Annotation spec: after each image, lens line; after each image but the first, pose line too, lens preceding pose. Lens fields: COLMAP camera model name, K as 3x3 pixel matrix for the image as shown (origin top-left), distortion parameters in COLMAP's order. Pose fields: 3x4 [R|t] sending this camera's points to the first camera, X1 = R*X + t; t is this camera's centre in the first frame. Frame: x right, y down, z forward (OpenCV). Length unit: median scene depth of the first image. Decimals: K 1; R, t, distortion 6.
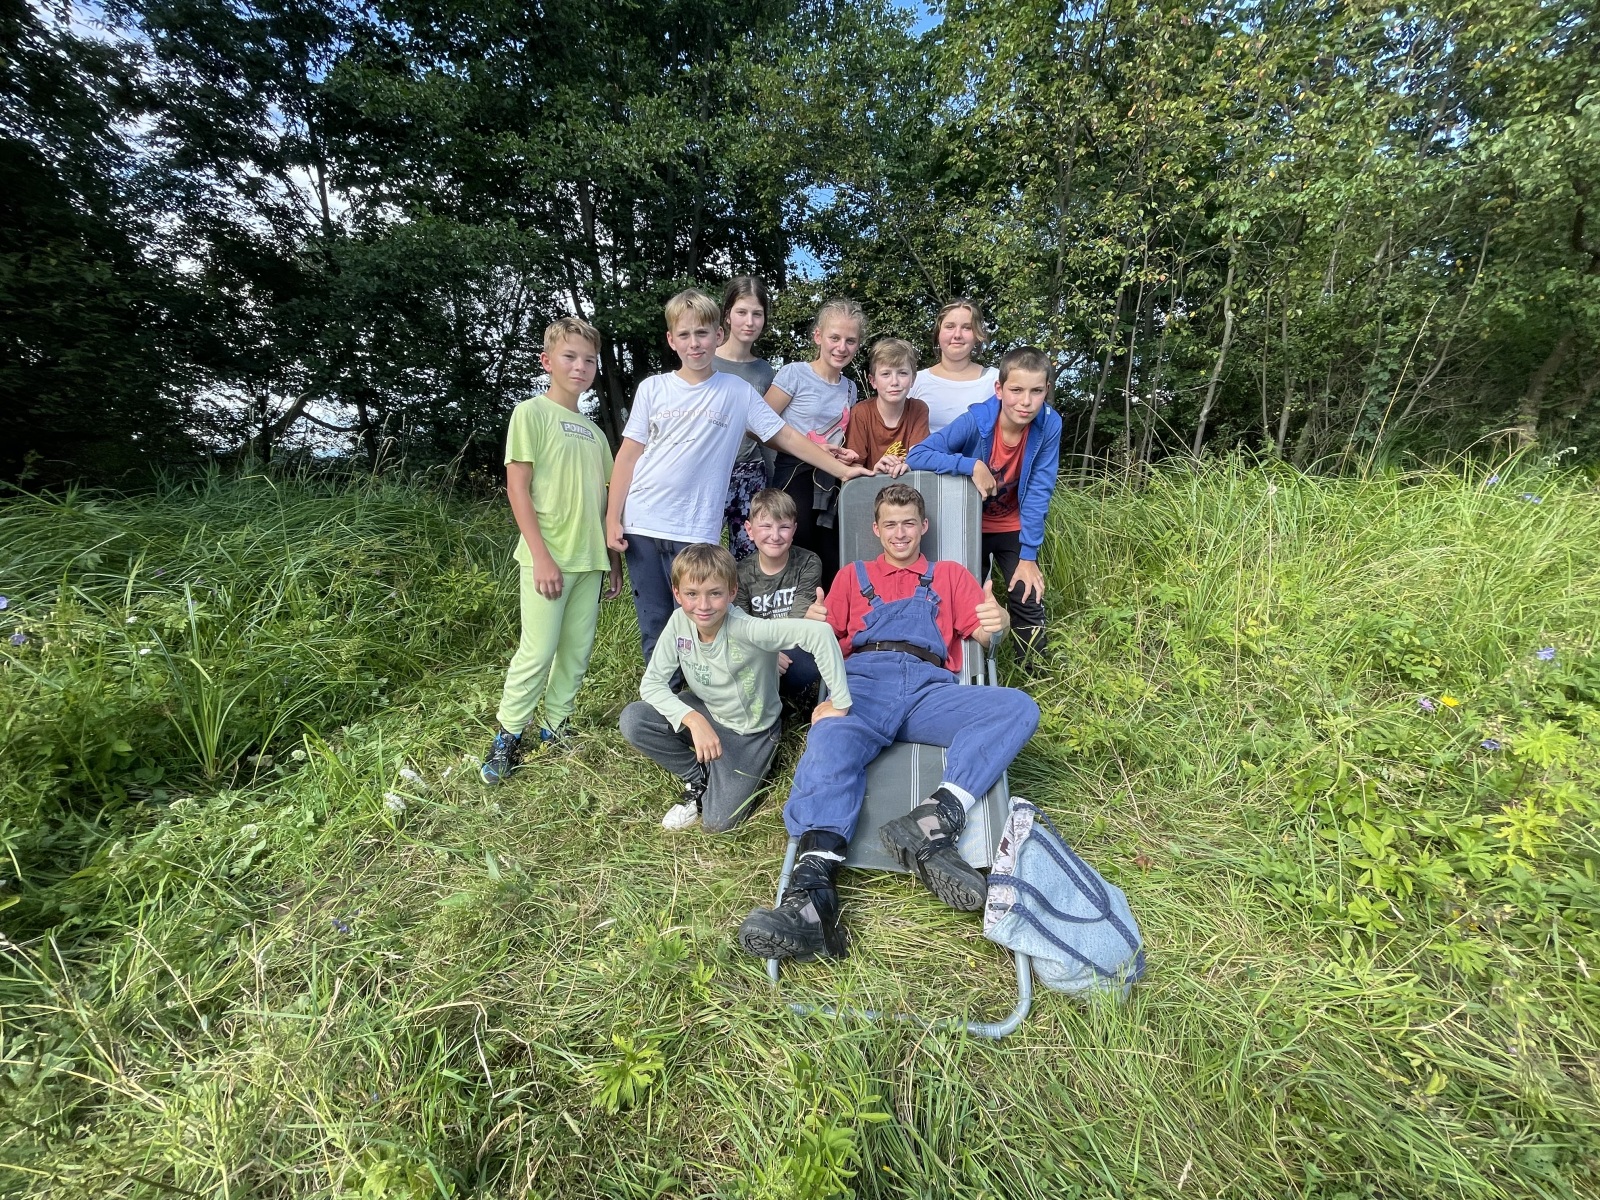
lens RADIAL K [[654.7, 0, 800.0], [0, 654.7, 600.0], [0, 0, 1]] dist [-0.008974, 0.000031]
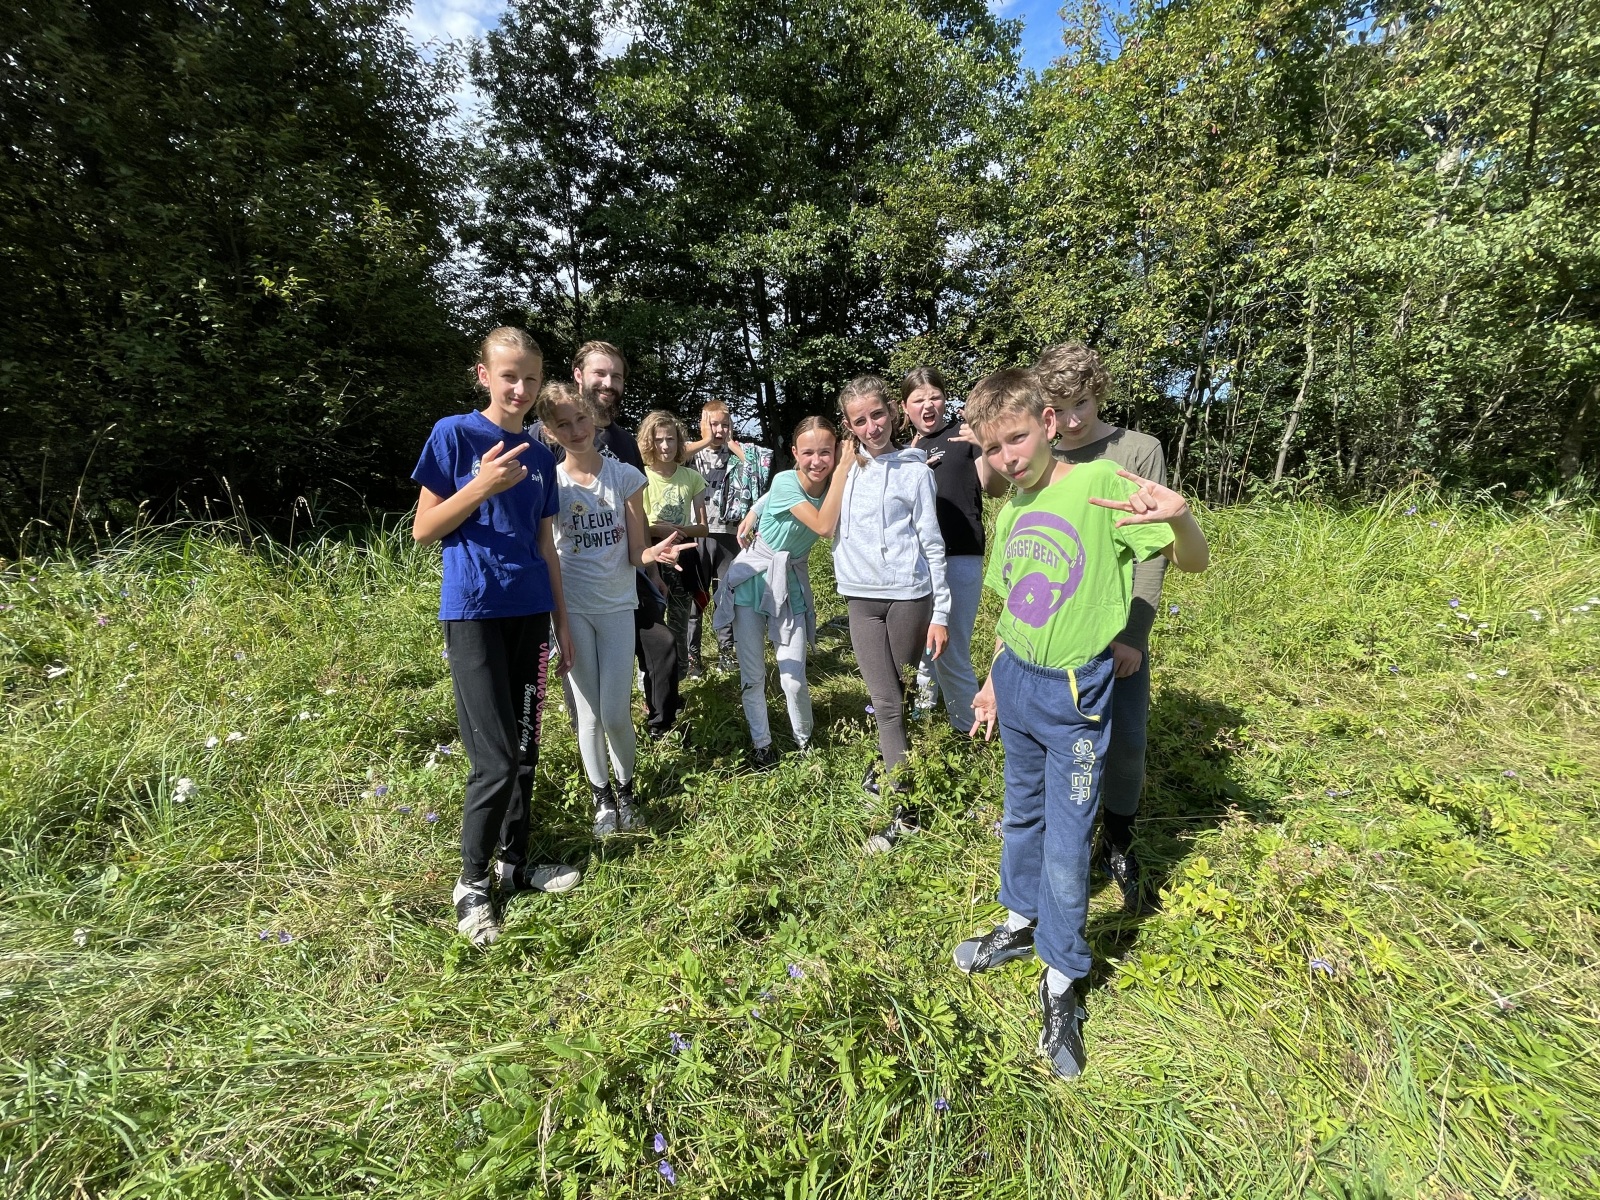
lens RADIAL K [[635.8, 0, 800.0], [0, 635.8, 600.0], [0, 0, 1]] dist [0.026366, 0.000192]
pose [[0.966473, 0.052482, -0.251347, 0.114657], [-0.051420, 0.998619, 0.010793, 0.011446], [0.251566, 0.002493, 0.967837, -0.218255]]
